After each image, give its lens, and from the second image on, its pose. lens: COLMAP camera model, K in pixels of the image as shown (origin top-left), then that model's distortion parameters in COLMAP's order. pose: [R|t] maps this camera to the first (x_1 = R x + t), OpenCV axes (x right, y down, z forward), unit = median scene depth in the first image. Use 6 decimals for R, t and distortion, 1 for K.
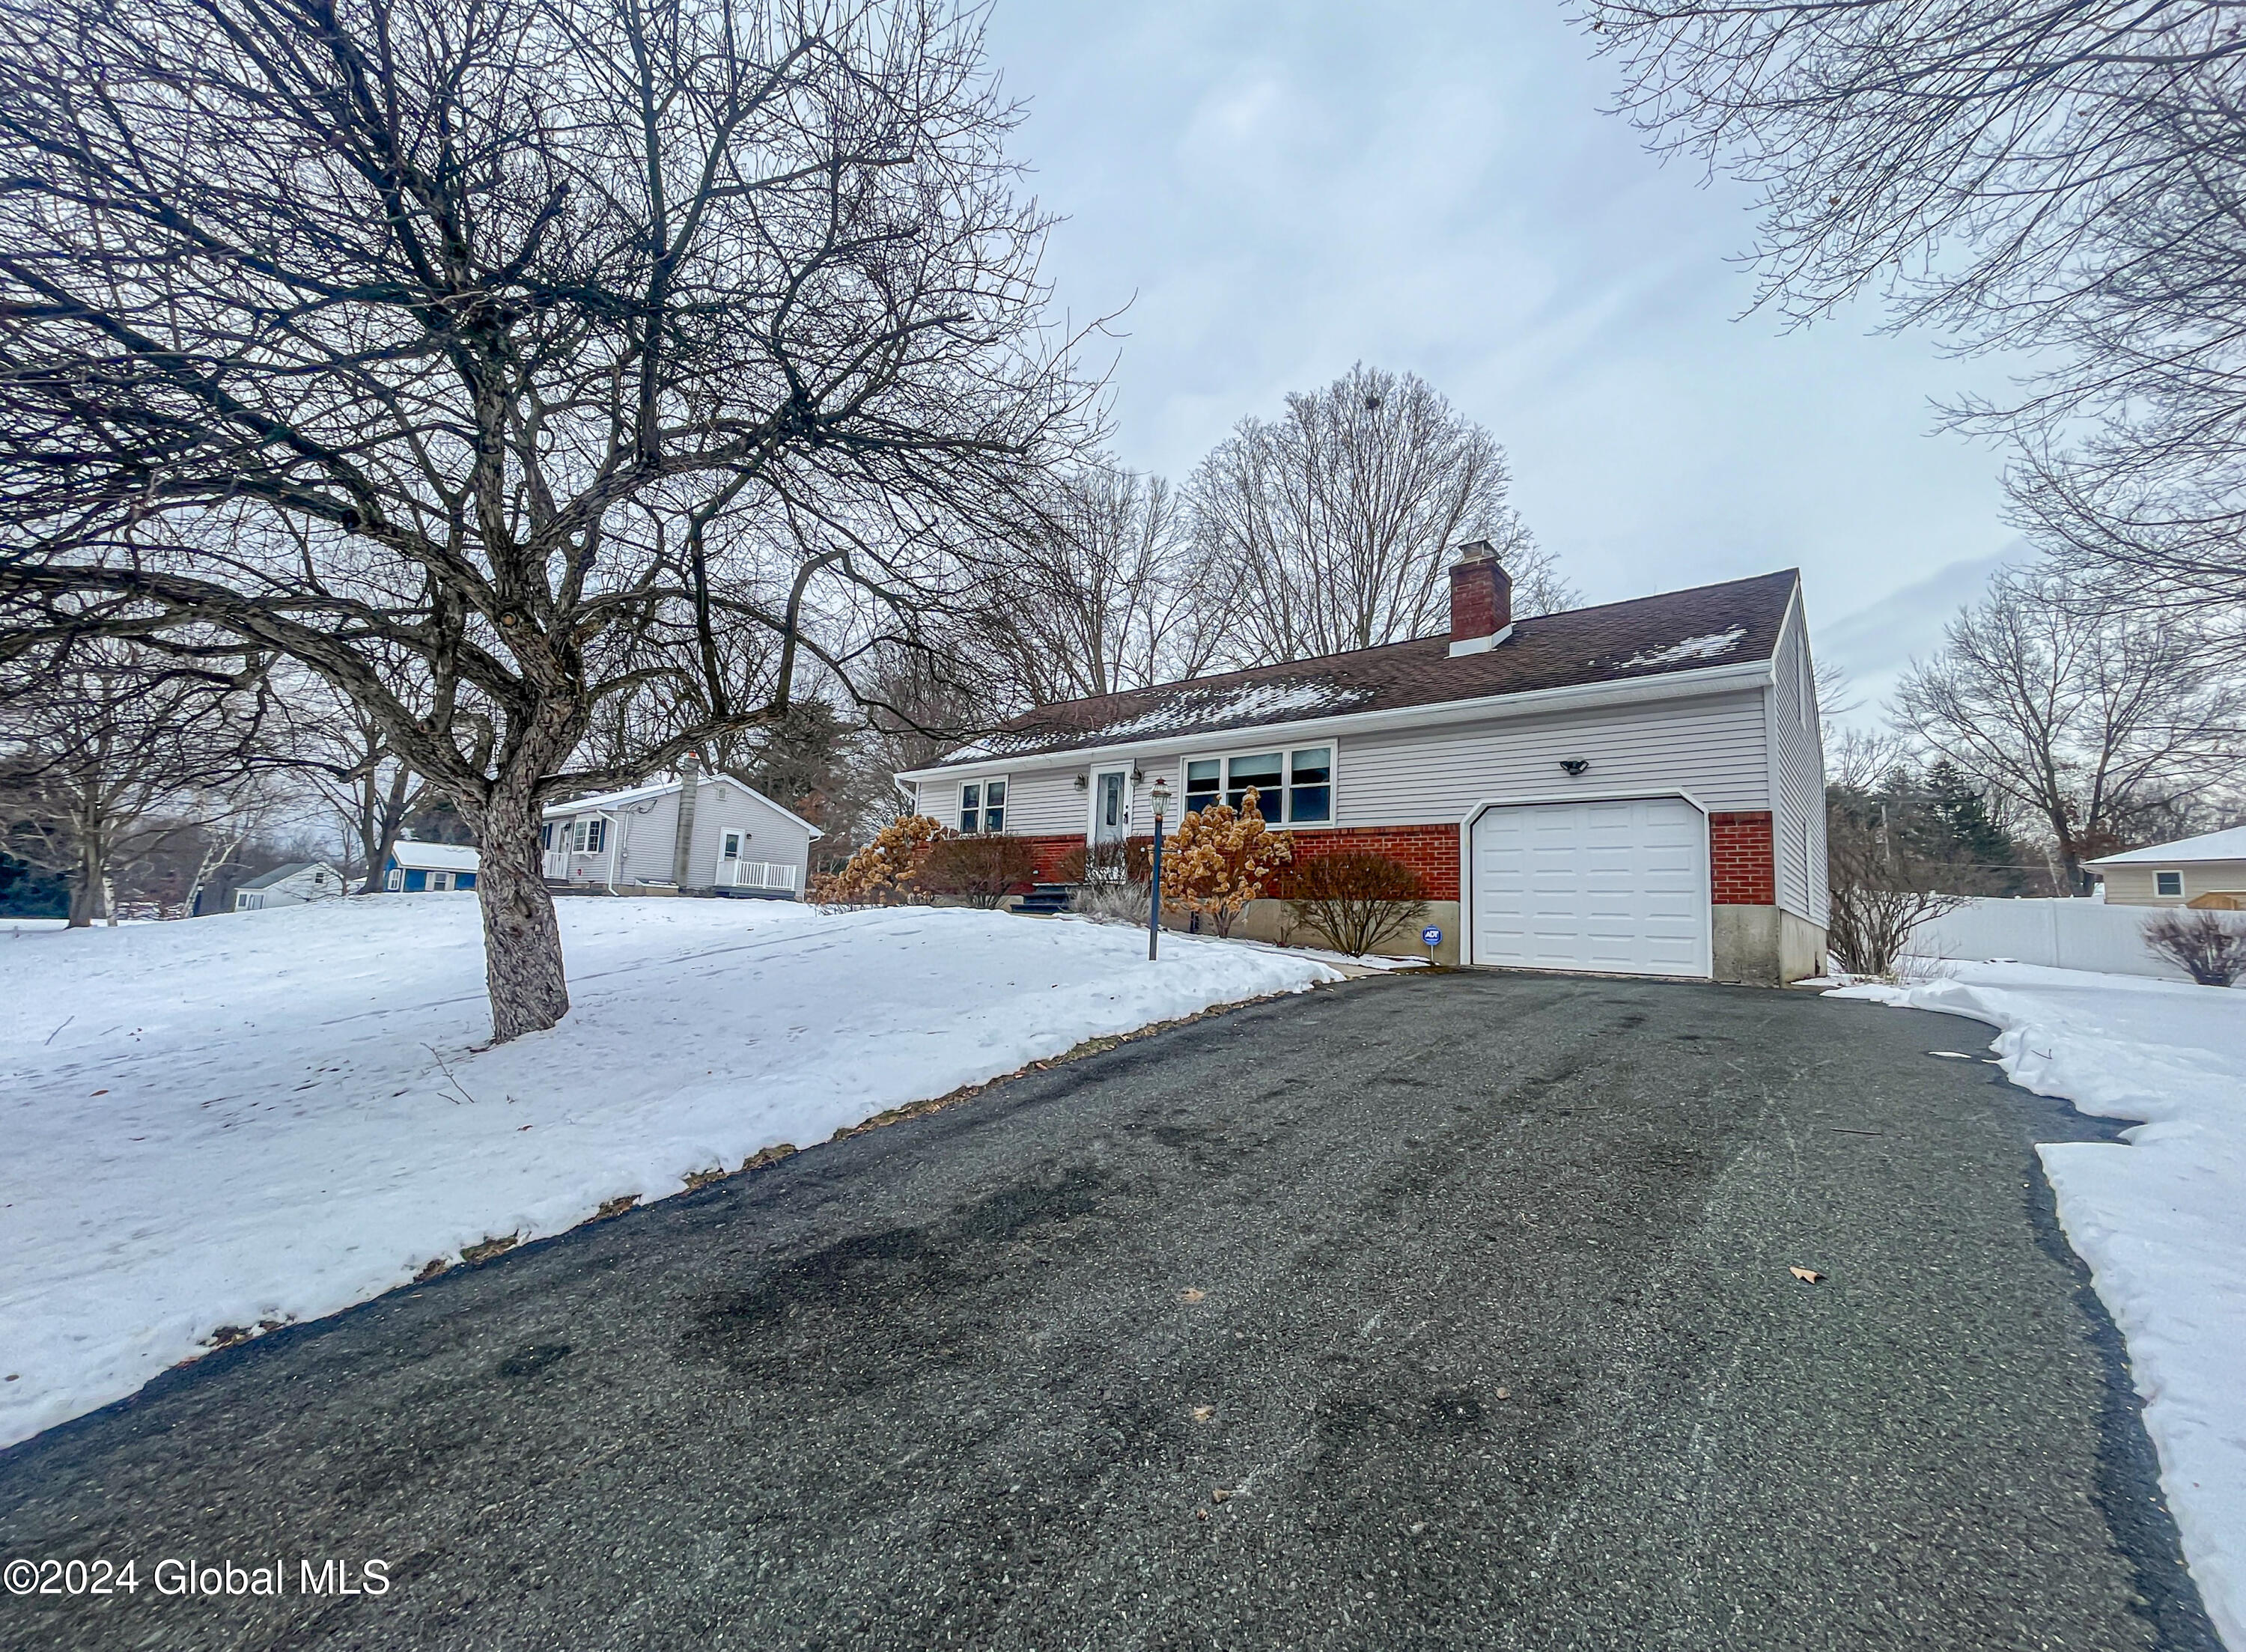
lens RADIAL K [[898.6, 0, 1130.3], [0, 898.6, 817.7], [0, 0, 1]] dist [-0.002868, -0.000497]
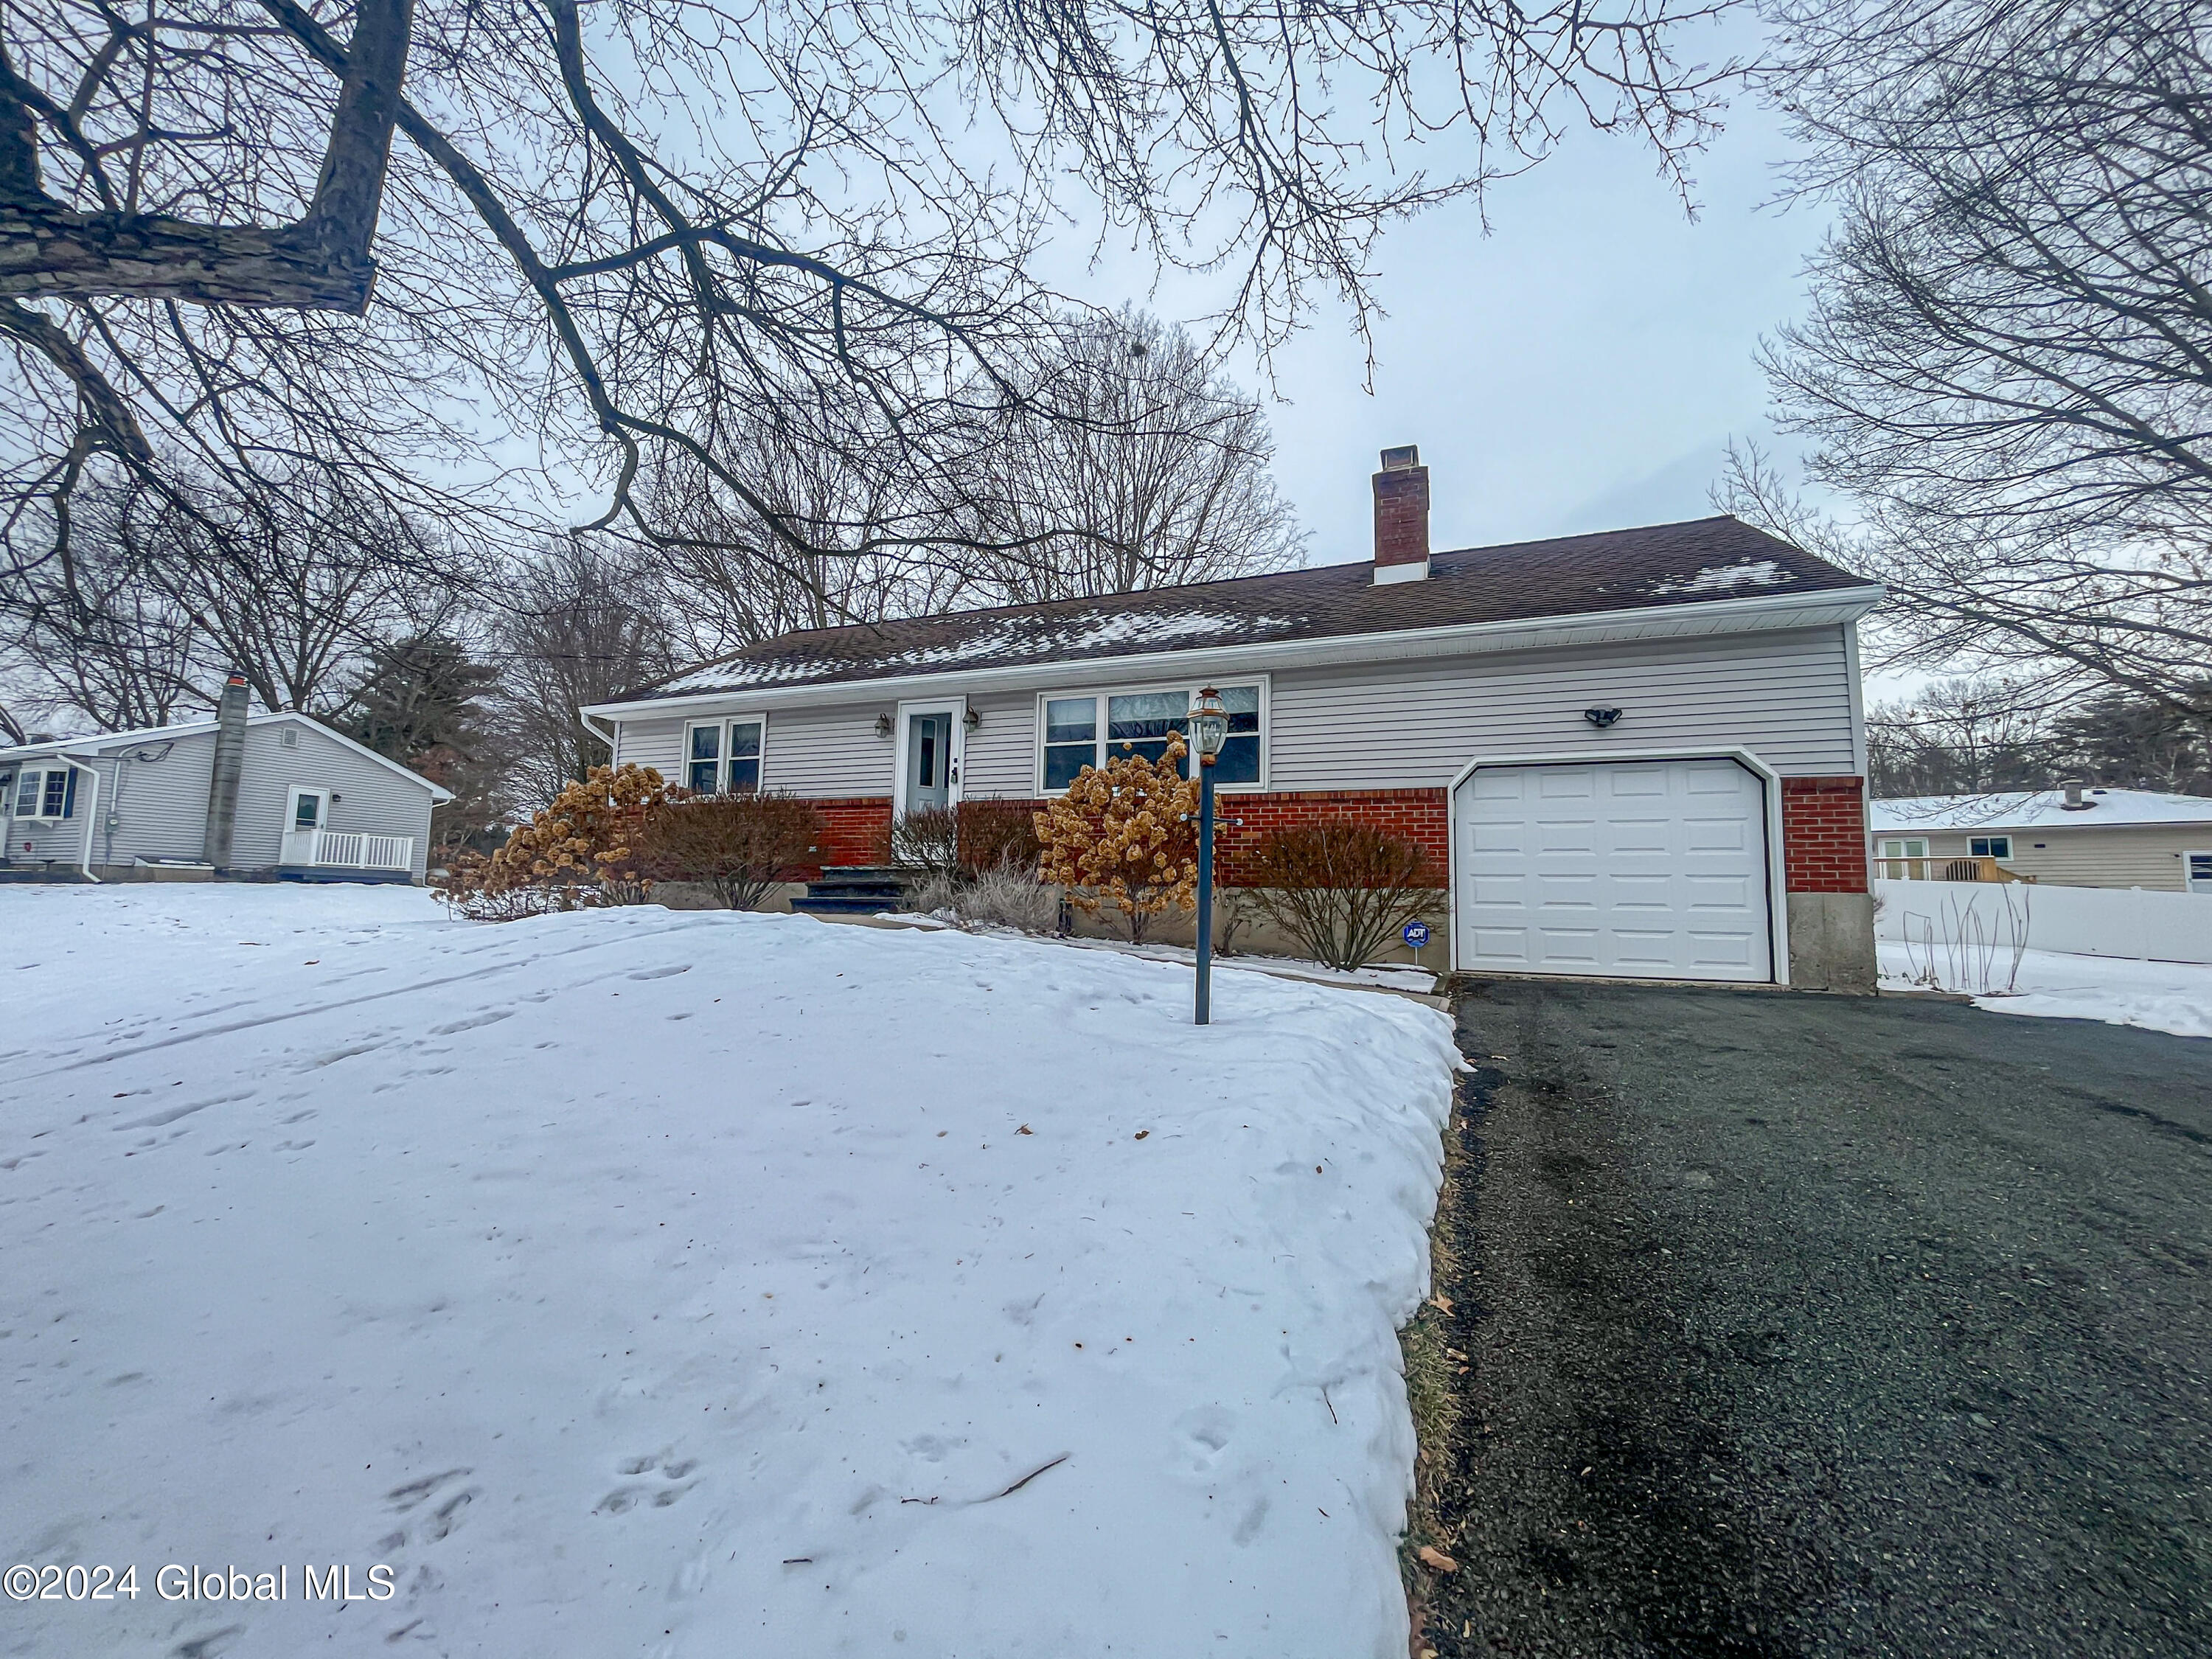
lens RADIAL K [[885.1, 0, 1121.9], [0, 885.1, 826.6], [0, 0, 1]] dist [-0.002868, -0.000497]
pose [[0.949258, 0.005485, 0.314451, -0.098211], [-0.018500, 0.999090, 0.038420, 0.011230], [-0.313954, -0.042288, 0.948496, 0.269652]]
